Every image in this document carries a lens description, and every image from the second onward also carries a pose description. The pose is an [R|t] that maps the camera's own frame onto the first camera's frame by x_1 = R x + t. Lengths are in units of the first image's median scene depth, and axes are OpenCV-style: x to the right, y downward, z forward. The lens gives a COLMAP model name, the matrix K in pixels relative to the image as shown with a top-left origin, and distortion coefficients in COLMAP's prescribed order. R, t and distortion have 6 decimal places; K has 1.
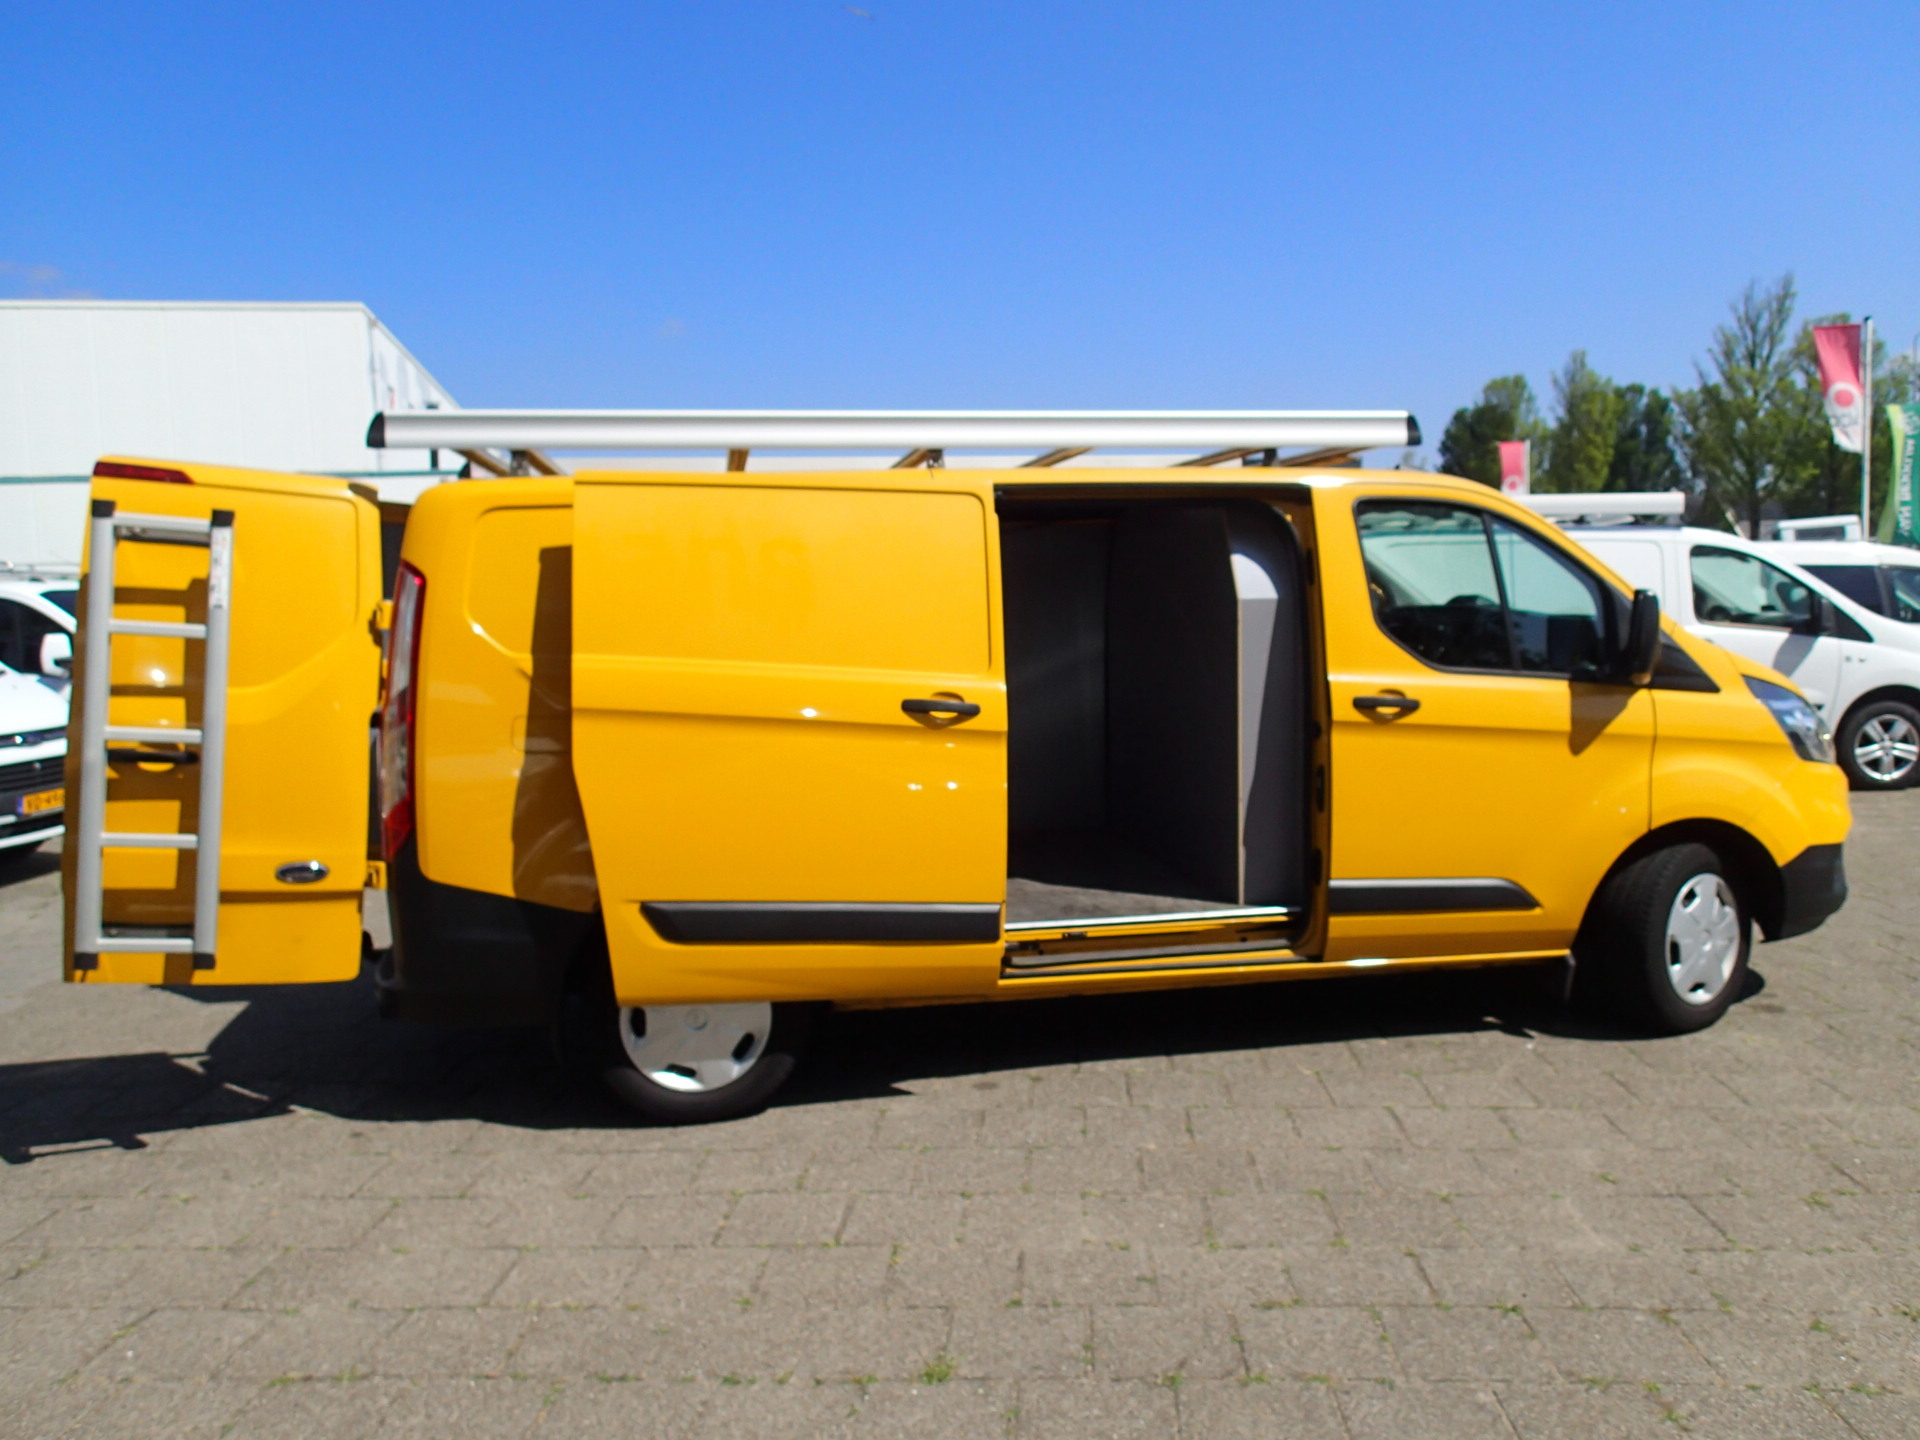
lens RADIAL K [[1414.3, 0, 958.7], [0, 1414.3, 718.2], [0, 0, 1]] dist [-0.003868, 0.004536]
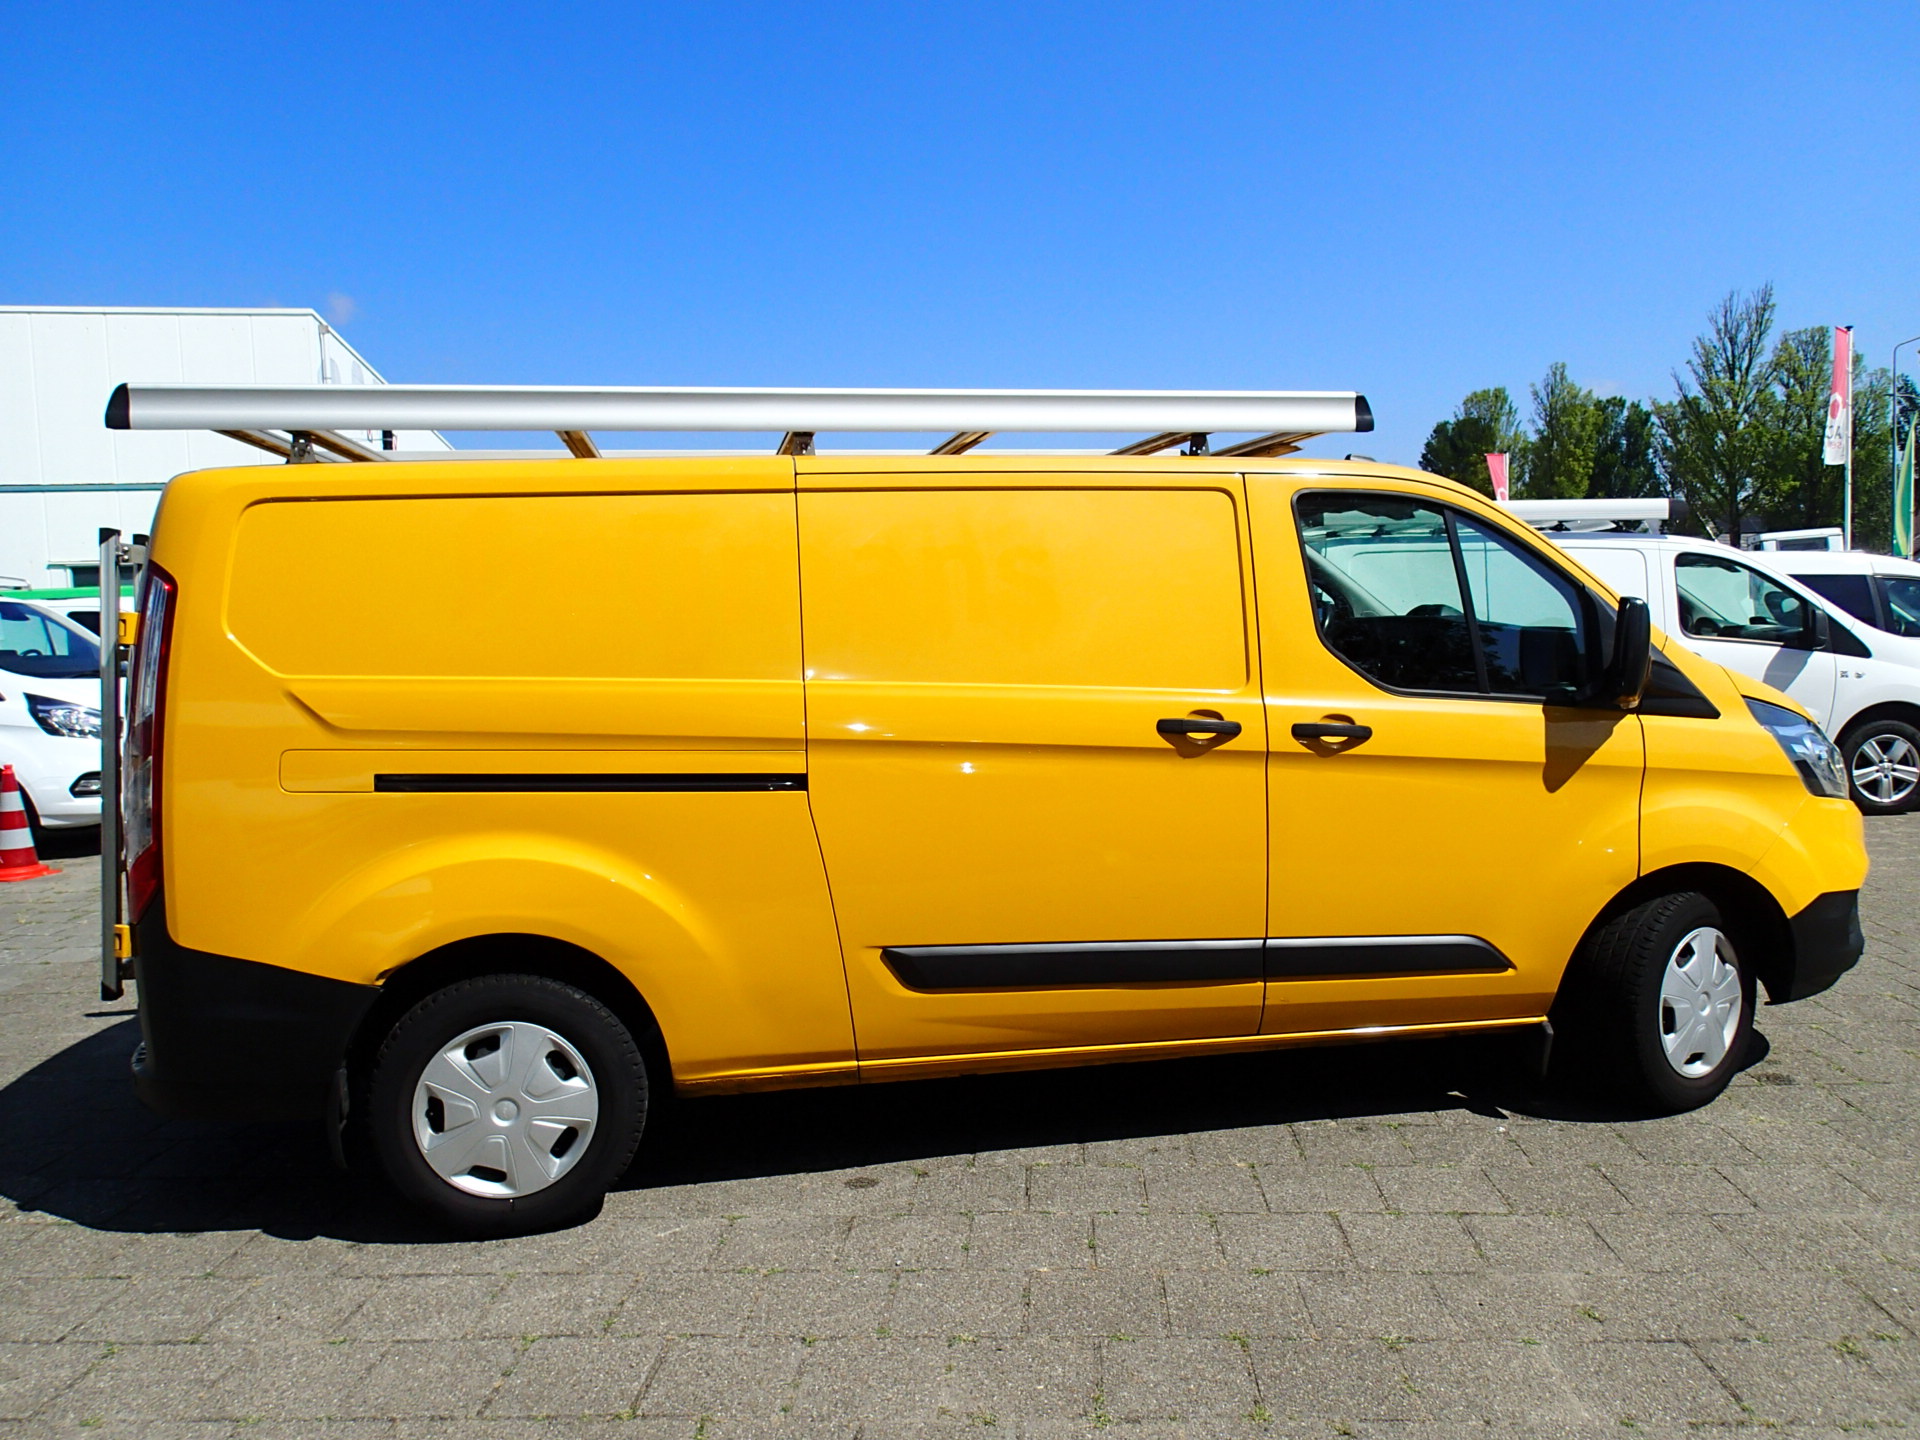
lens RADIAL K [[1414.3, 0, 960.6], [0, 1414.3, 718.6], [0, 0, 1]] dist [-0.003868, 0.004536]
pose [[0.999929, -0.001377, 0.011869, 0.068755], [0.001486, 0.999957, -0.009195, -0.010411], [-0.011856, 0.009212, 0.999887, 0.150056]]
